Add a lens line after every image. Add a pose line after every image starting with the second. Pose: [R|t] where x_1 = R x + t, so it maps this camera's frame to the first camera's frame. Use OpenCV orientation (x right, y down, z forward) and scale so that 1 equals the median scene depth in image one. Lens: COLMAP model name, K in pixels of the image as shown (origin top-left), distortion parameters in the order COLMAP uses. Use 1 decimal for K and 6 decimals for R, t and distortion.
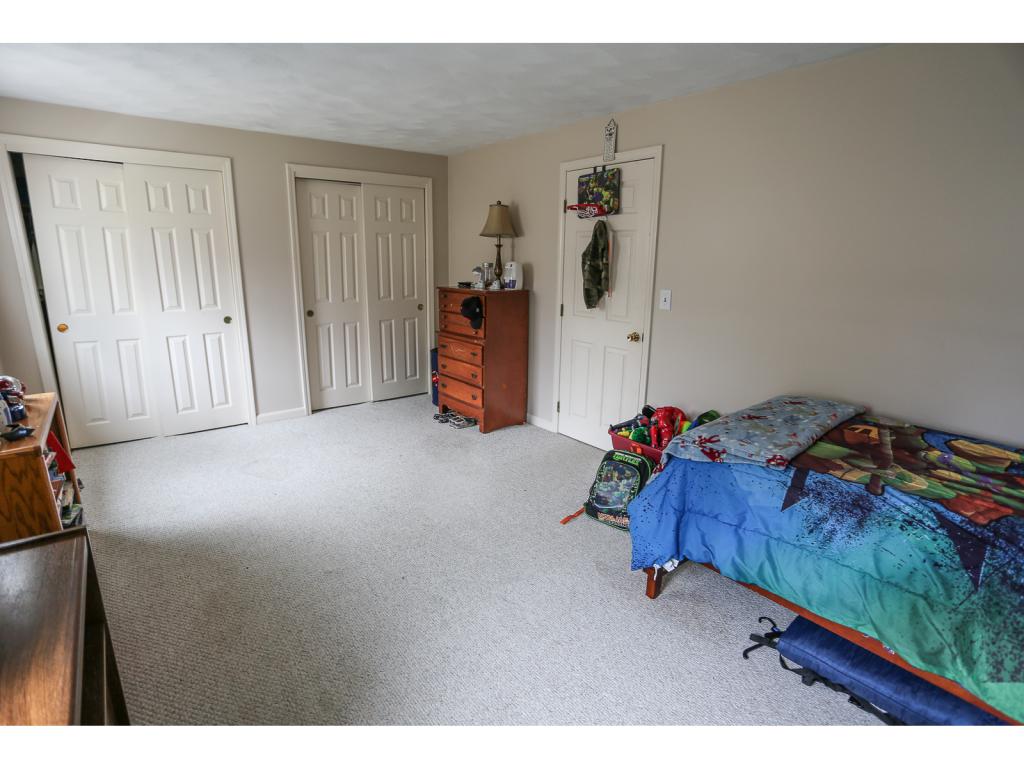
lens RADIAL K [[520.9, 0, 512.0], [0, 520.9, 384.0], [0, 0, 1]] dist [-0.074420, 0.027196]
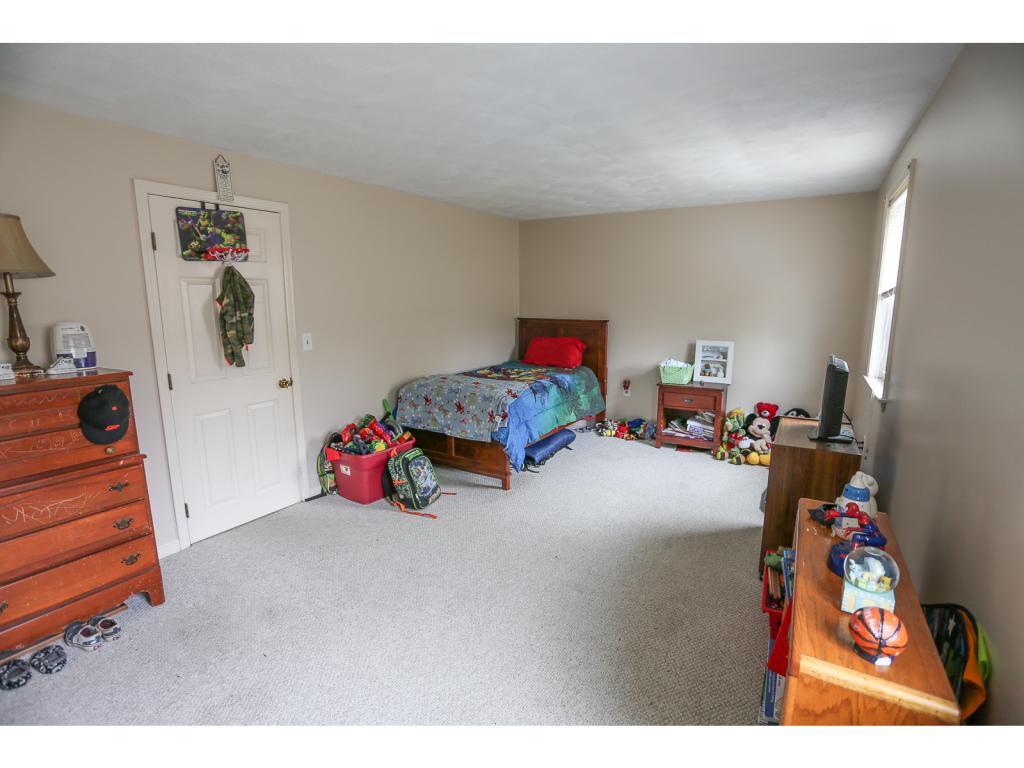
lens RADIAL K [[497.5, 0, 512.0], [0, 497.5, 384.0], [0, 0, 1]] dist [-0.070113, 0.034072]
pose [[-0.341569, -0.172932, 0.923810, -0.797812], [0.225387, 0.939173, 0.259142, -0.236263], [-0.912432, 0.296730, -0.281816, 0.858052]]
